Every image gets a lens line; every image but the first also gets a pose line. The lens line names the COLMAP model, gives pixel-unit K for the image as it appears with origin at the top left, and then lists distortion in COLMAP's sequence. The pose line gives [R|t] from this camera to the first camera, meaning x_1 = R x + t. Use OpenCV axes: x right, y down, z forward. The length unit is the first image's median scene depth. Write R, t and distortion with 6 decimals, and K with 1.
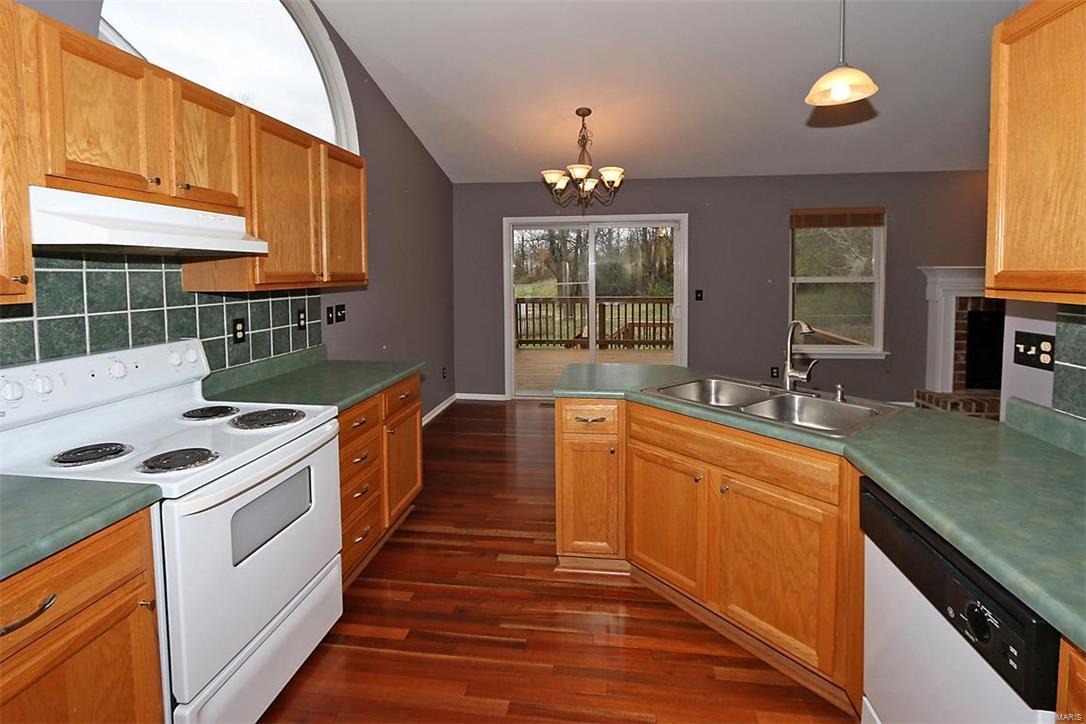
lens RADIAL K [[524.3, 0, 547.0], [0, 524.3, 297.7], [0, 0, 1]] dist [-0.015083, -0.001326]
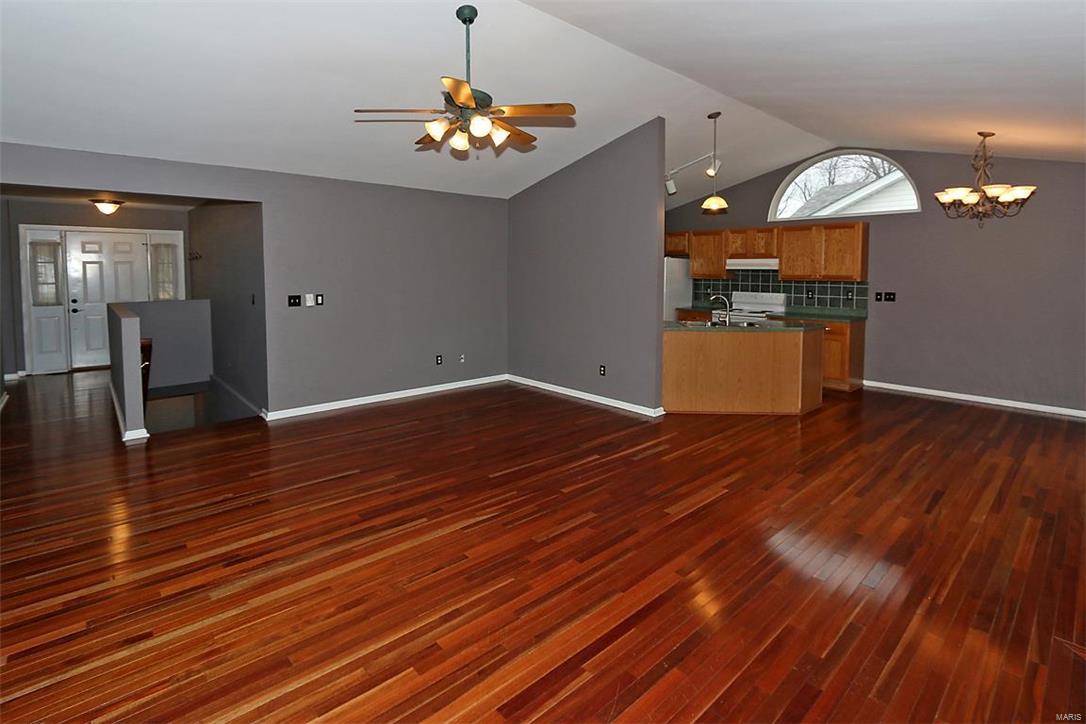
lens RADIAL K [[515.4, 0, 543.0], [0, 515.4, 305.6], [0, 0, 1]] dist [-0.020047, 0.002192]
pose [[-0.665384, 0.056869, -0.744332, 2.501453], [-0.035851, 0.993509, 0.107954, -0.129373], [0.745640, 0.098516, -0.659027, 1.755790]]
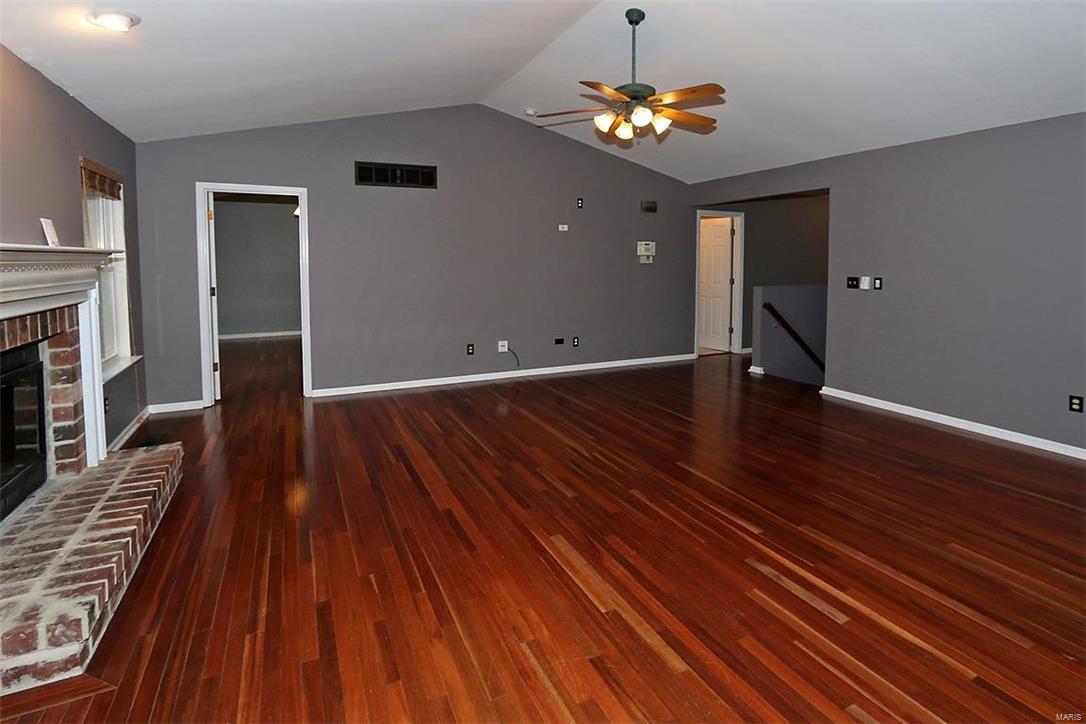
lens RADIAL K [[515.4, 0, 547.1], [0, 515.4, 287.9], [0, 0, 1]] dist [-0.020047, 0.002192]
pose [[-0.543654, -0.040814, 0.838316, 0.608098], [0.045021, 0.995961, 0.077686, -0.078627], [-0.838101, 0.079976, -0.539621, 1.733975]]
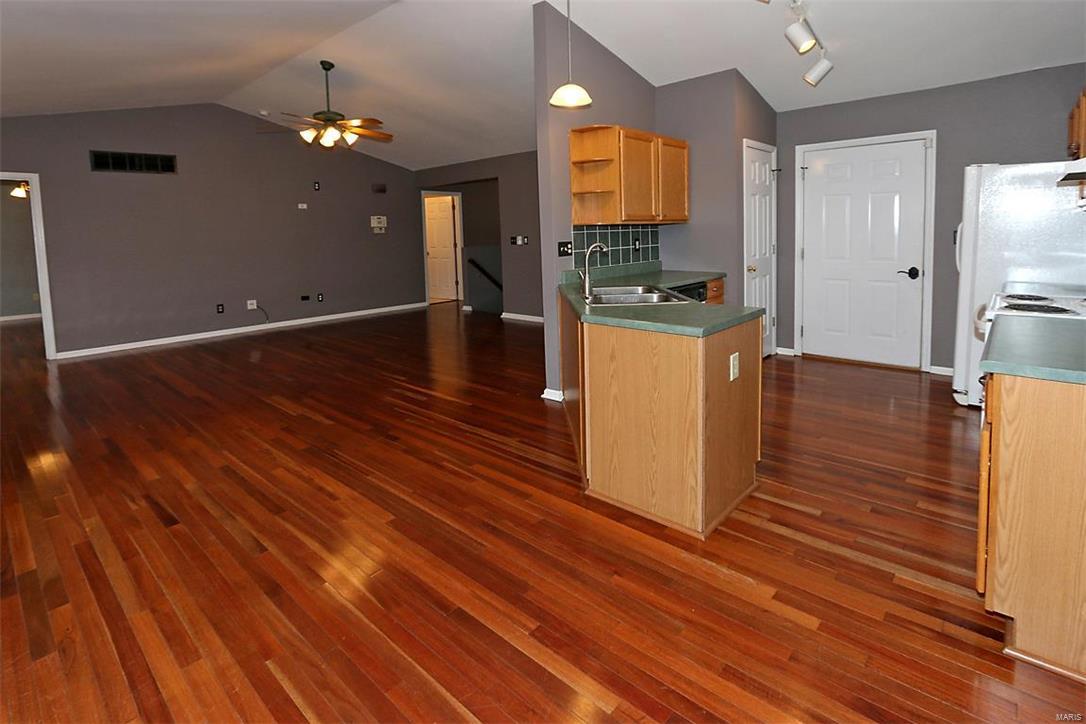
lens RADIAL K [[515.4, 0, 563.5], [0, 515.4, 268.9], [0, 0, 1]] dist [-0.020047, 0.002192]
pose [[-0.838707, -0.010759, 0.544476, -0.194370], [0.060829, 0.991697, 0.113297, -0.054333], [-0.541175, 0.128143, -0.831089, 2.009498]]
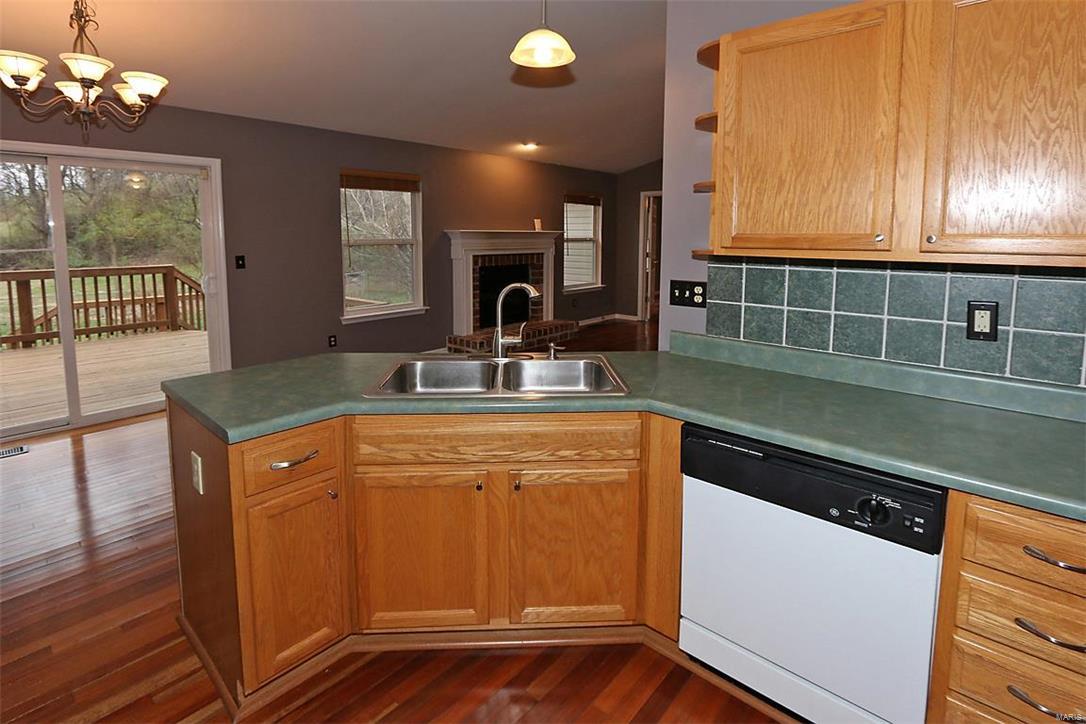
lens RADIAL K [[515.4, 0, 557.1], [0, 515.4, 279.5], [0, 0, 1]] dist [-0.020047, 0.002192]
pose [[0.557819, -0.064731, 0.827435, -0.213181], [0.033199, 0.997896, 0.055686, -0.012349], [-0.829299, -0.003593, 0.558794, 0.333768]]
